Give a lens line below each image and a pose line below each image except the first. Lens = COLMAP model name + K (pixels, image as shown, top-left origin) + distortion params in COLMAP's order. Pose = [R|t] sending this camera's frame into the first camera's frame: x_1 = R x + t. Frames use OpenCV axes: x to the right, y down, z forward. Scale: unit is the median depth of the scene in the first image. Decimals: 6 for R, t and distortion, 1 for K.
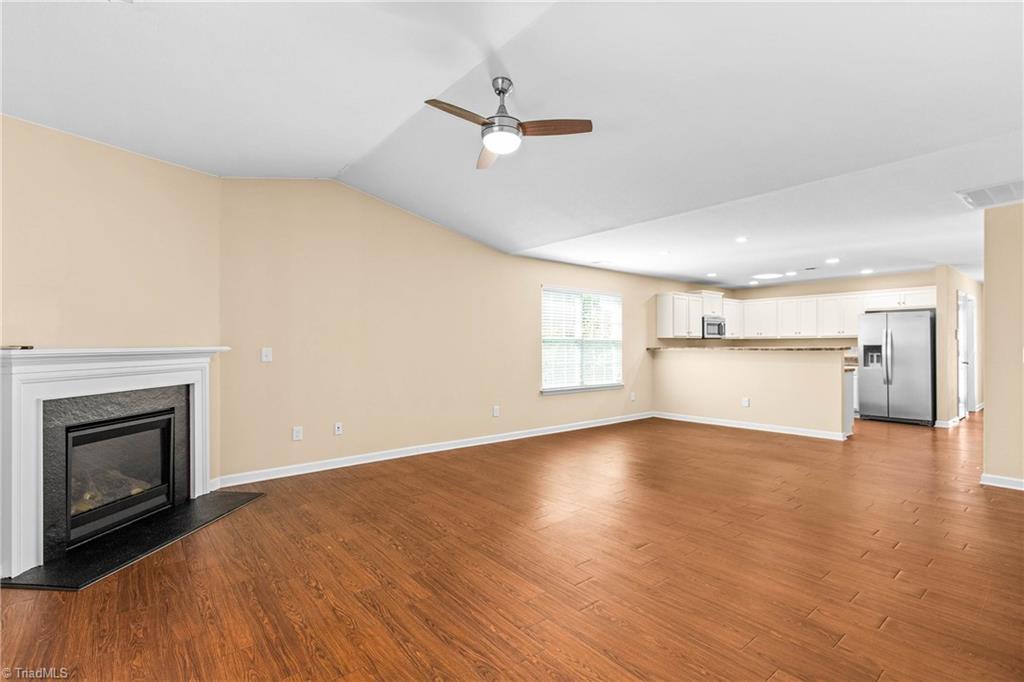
lens RADIAL K [[469.4, 0, 512.1], [0, 469.4, 347.1], [0, 0, 1]] dist [0.003247, -0.000187]
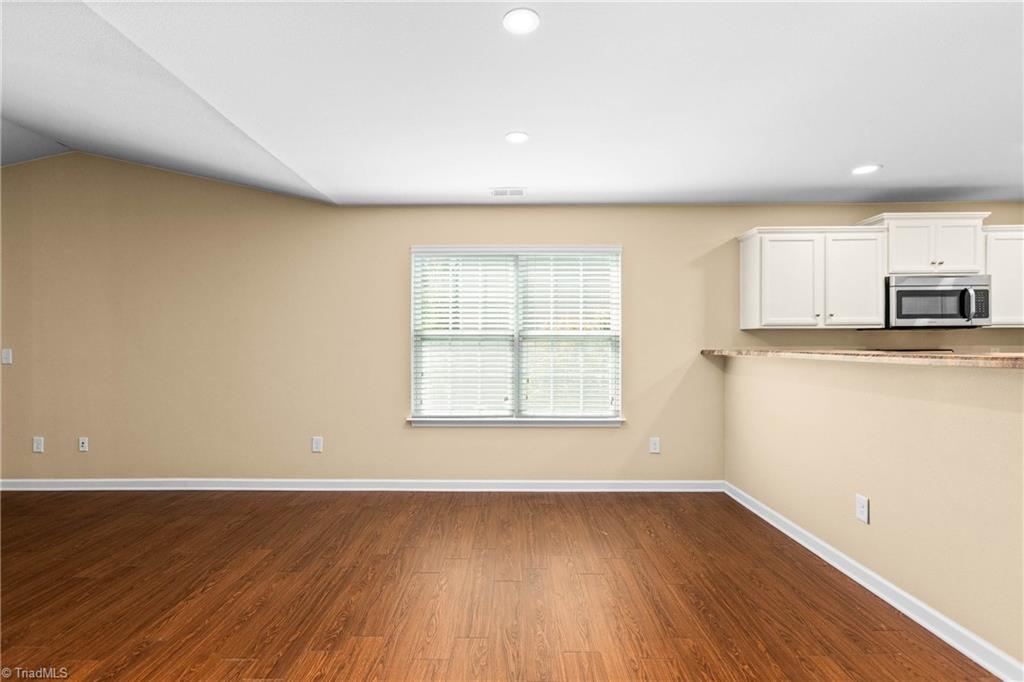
lens RADIAL K [[477.6, 0, 512.0], [0, 477.6, 341.0], [0, 0, 1]] dist [0.001357, 0.000031]
pose [[0.765730, -0.006692, -0.643127, 0.537732], [0.000647, 0.999953, -0.009635, -0.003067], [0.643162, 0.006961, 0.765699, 0.573067]]
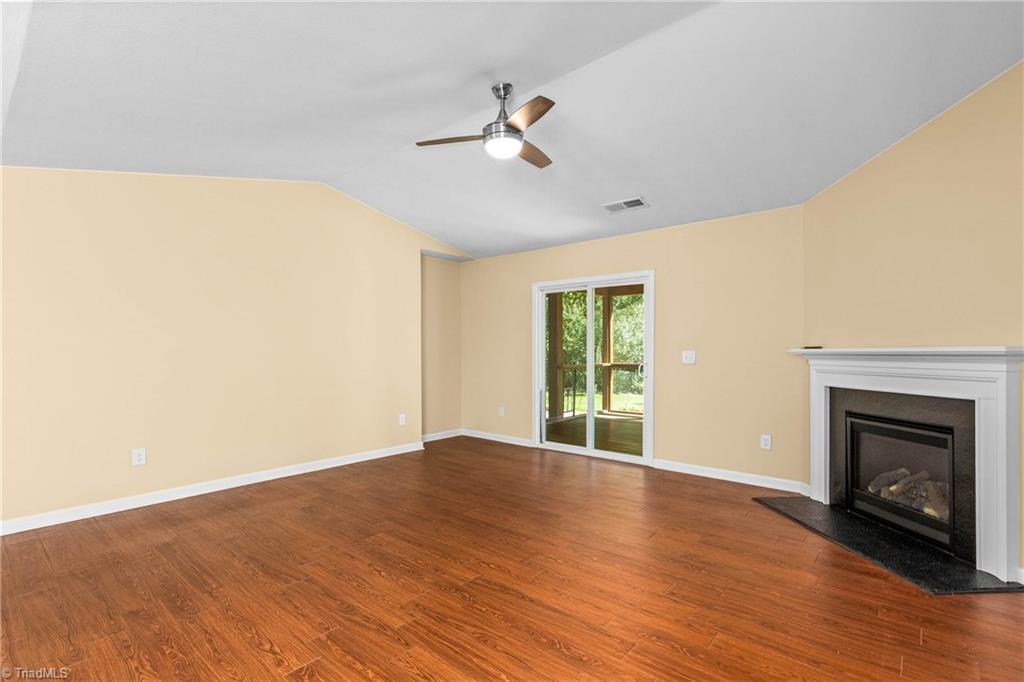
lens RADIAL K [[476.3, 0, 502.5], [0, 476.3, 352.6], [0, 0, 1]] dist [0.007581, 0.000056]
pose [[-0.987398, 0.006194, -0.158138, 0.062010], [0.004640, 0.999937, 0.010195, -0.001400], [0.158192, 0.009333, -0.987364, 0.853399]]
